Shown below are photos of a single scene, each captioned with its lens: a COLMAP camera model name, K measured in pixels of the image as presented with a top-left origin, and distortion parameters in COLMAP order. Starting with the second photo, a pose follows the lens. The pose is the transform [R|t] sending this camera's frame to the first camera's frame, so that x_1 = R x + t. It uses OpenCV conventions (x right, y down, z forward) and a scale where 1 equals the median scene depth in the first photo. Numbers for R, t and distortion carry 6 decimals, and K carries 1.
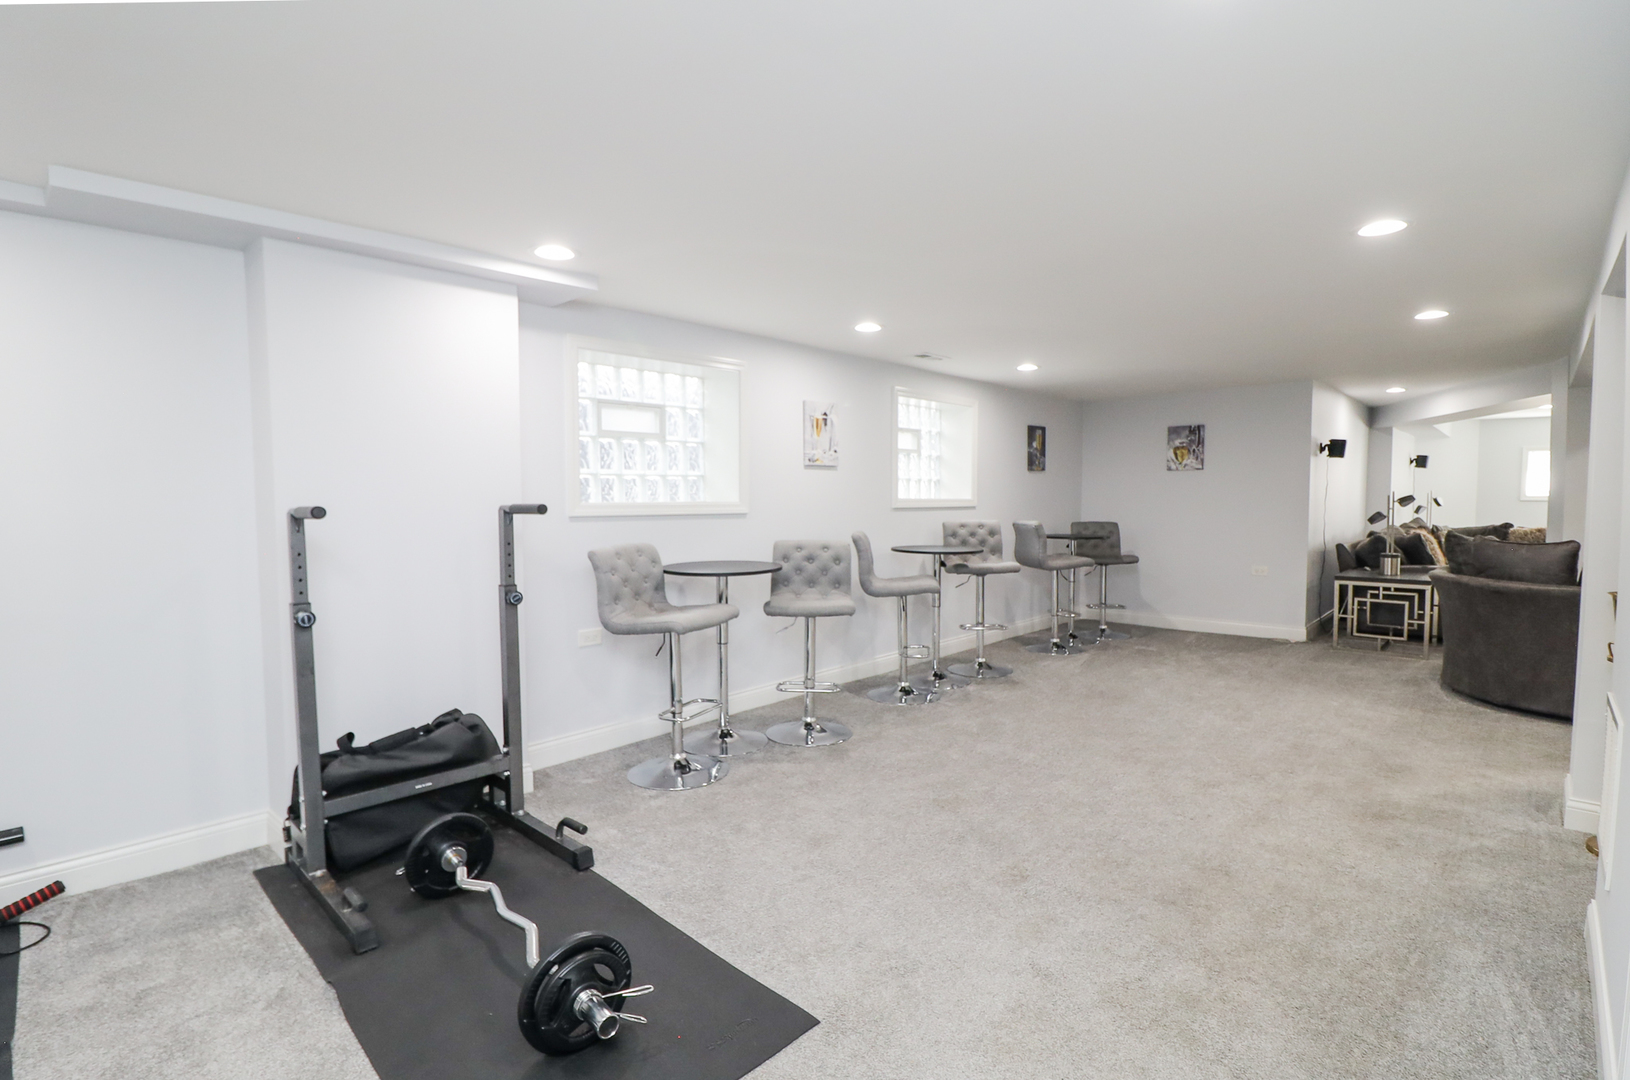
lens RADIAL K [[764.2, 0, 830.0], [0, 764.2, 541.8], [0, 0, 1]] dist [0.000451, -0.014531]
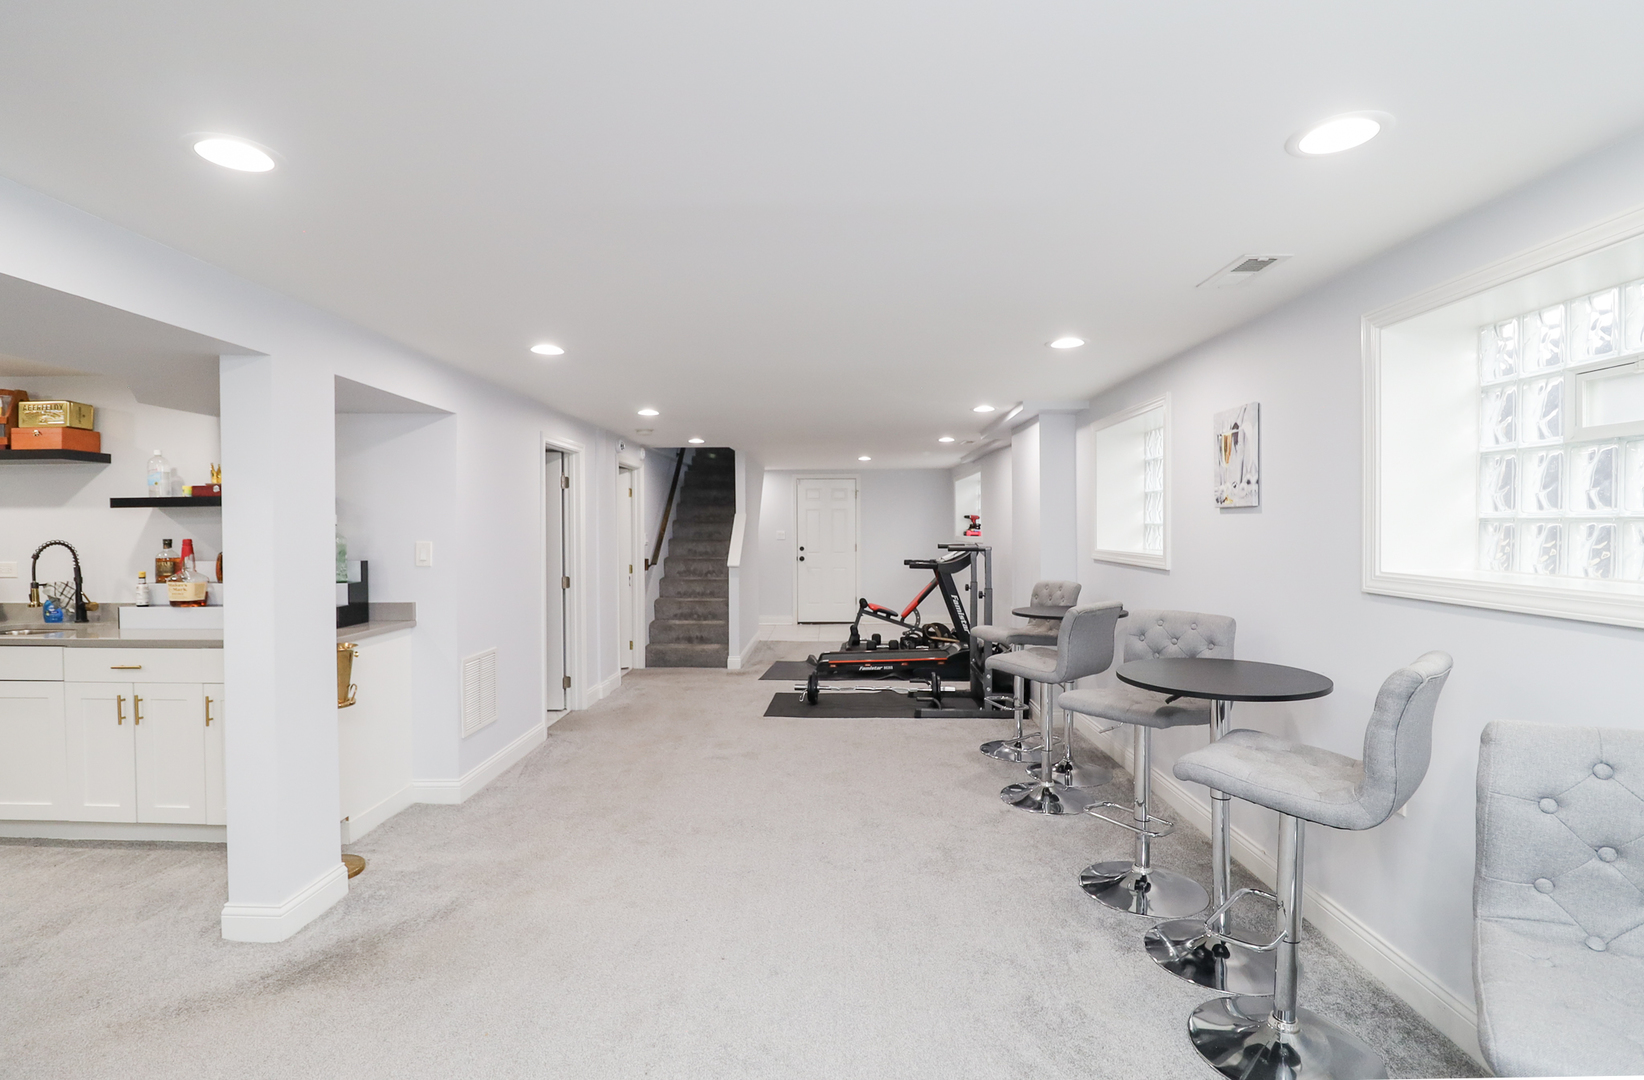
lens RADIAL K [[747.7, 0, 822.0], [0, 747.7, 540.0], [0, 0, 1]] dist [0.000453, -0.010195]
pose [[-0.745122, 0.017275, -0.666704, 0.663844], [-0.039351, 0.996784, 0.069807, -0.103799], [0.665766, 0.078250, -0.742046, 1.245548]]
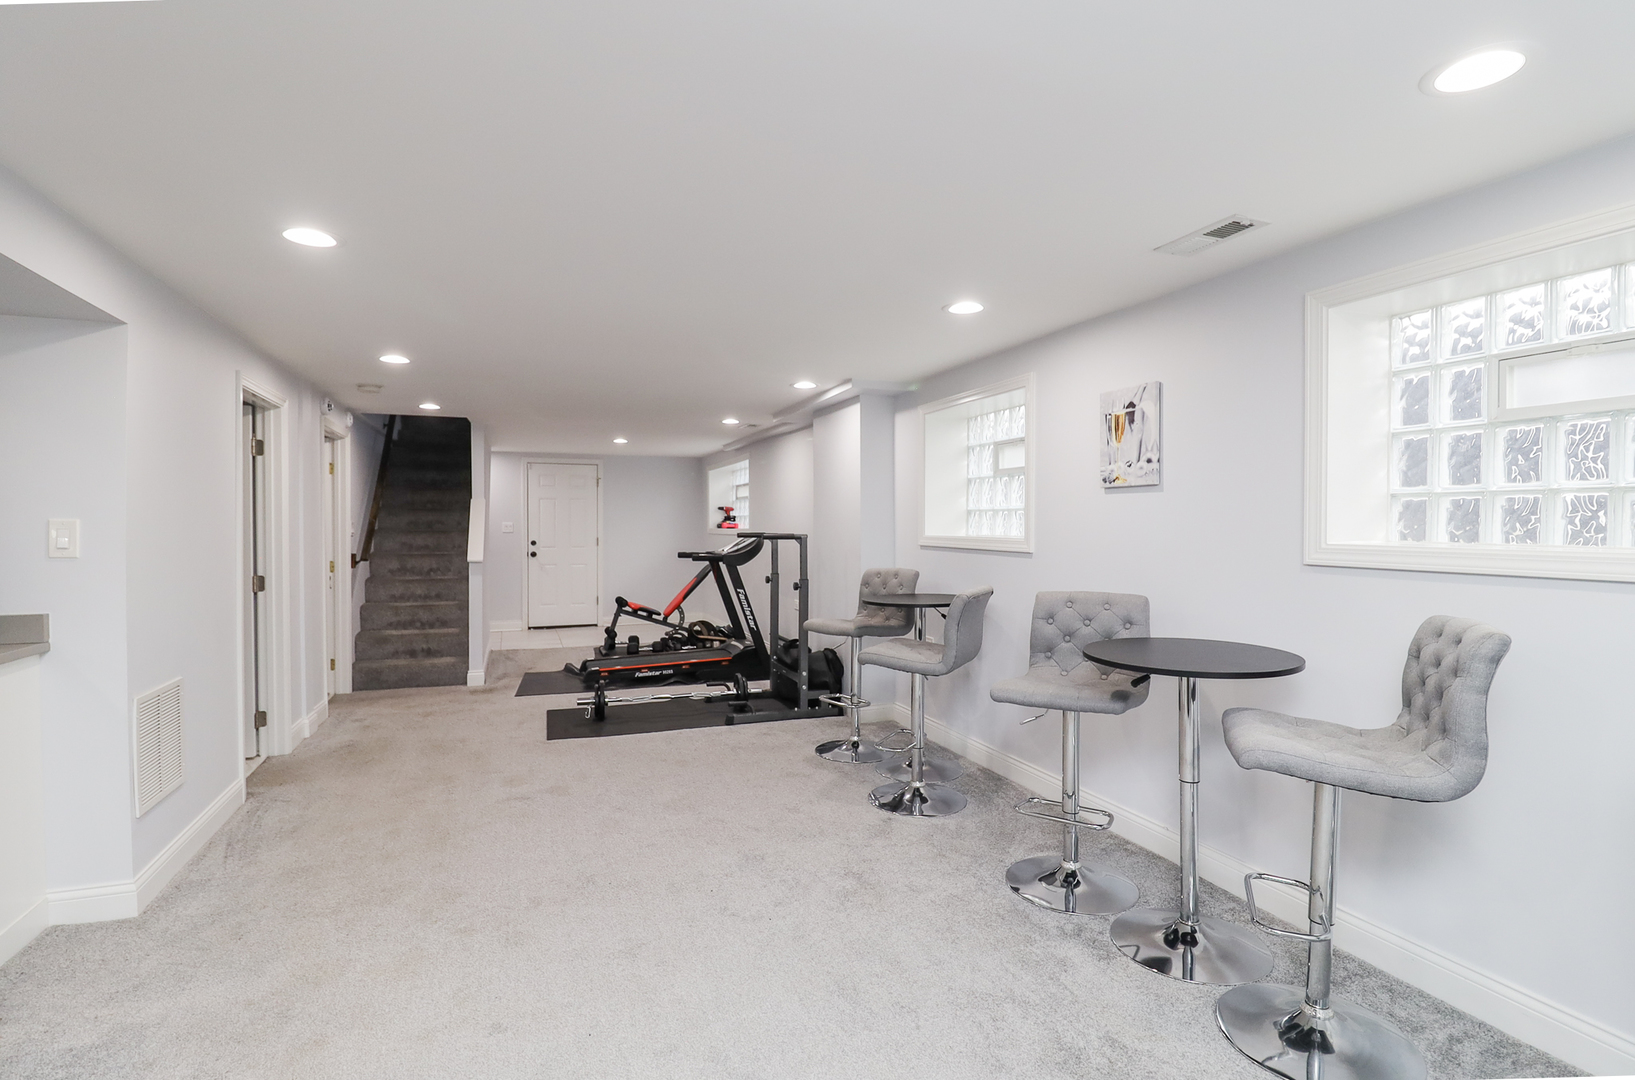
lens RADIAL K [[765.2, 0, 807.8], [0, 765.2, 539.6], [0, 0, 1]] dist [-0.000762, -0.011059]
pose [[-0.451055, 0.020335, -0.892264, 0.681102], [-0.060599, 0.996735, 0.053350, -0.074803], [0.890436, 0.078134, -0.448350, 1.061215]]
